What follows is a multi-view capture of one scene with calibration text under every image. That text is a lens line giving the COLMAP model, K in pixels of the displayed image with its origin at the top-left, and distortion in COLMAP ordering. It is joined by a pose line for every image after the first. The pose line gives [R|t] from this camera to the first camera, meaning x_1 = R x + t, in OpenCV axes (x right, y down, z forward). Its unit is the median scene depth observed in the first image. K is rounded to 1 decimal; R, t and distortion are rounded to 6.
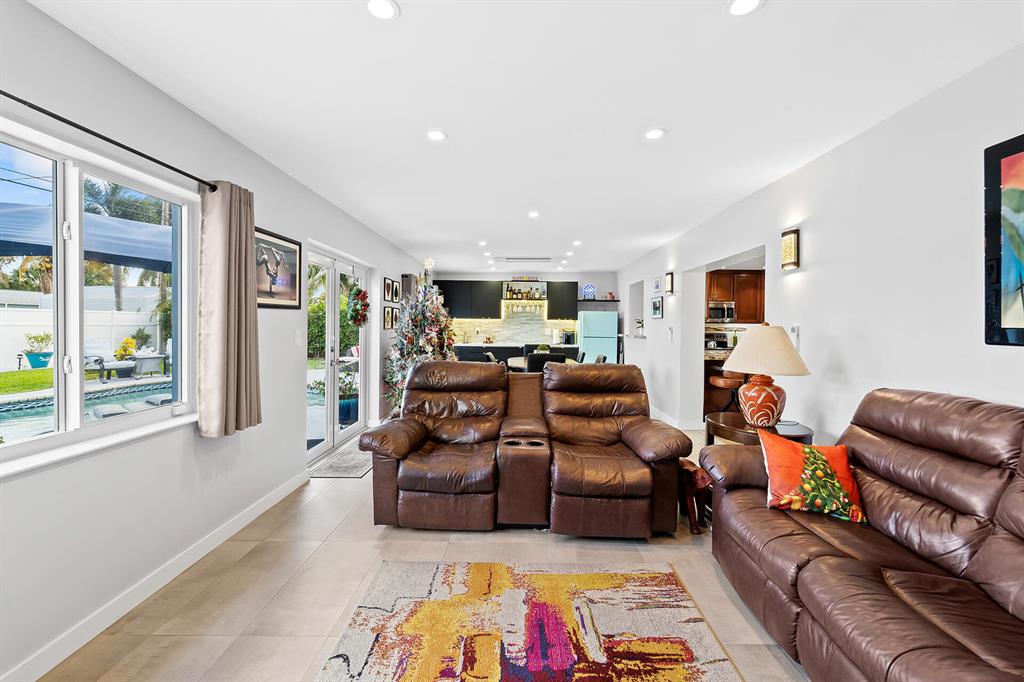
lens RADIAL K [[426.3, 0, 512.0], [0, 426.3, 341.0], [0, 0, 1]] dist [-0.000327, -0.000019]
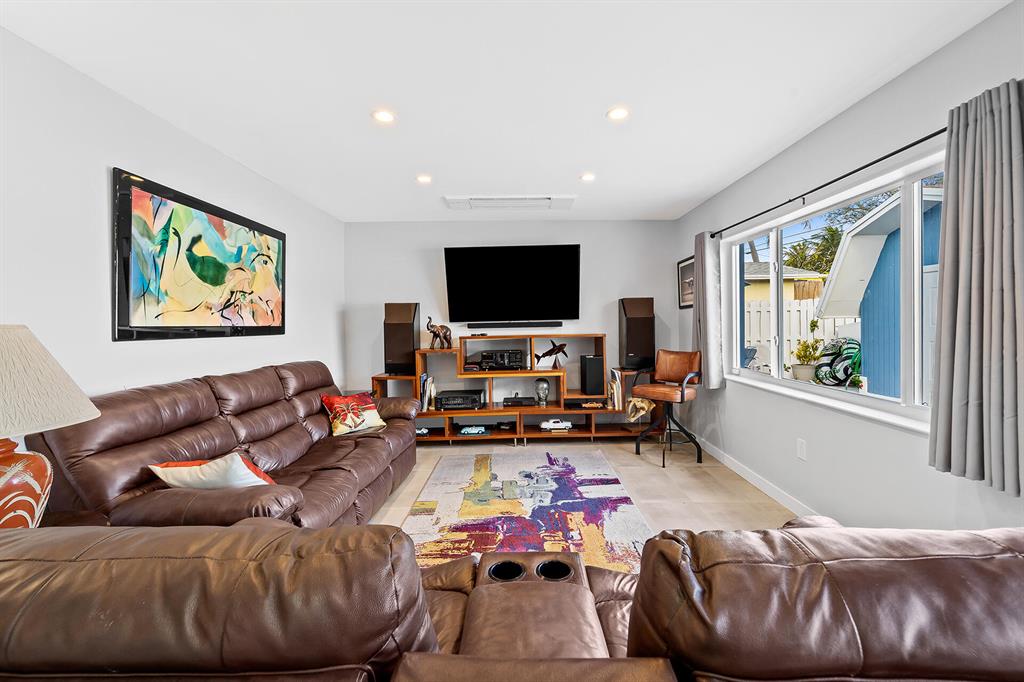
lens RADIAL K [[420.3, 0, 515.3], [0, 420.3, 323.1], [0, 0, 1]] dist [-0.001642, -0.000089]
pose [[-0.999867, 0.008981, -0.013636, 0.080279], [0.008527, 0.999420, 0.032967, -0.071726], [0.013924, 0.032847, -0.999363, 2.230551]]
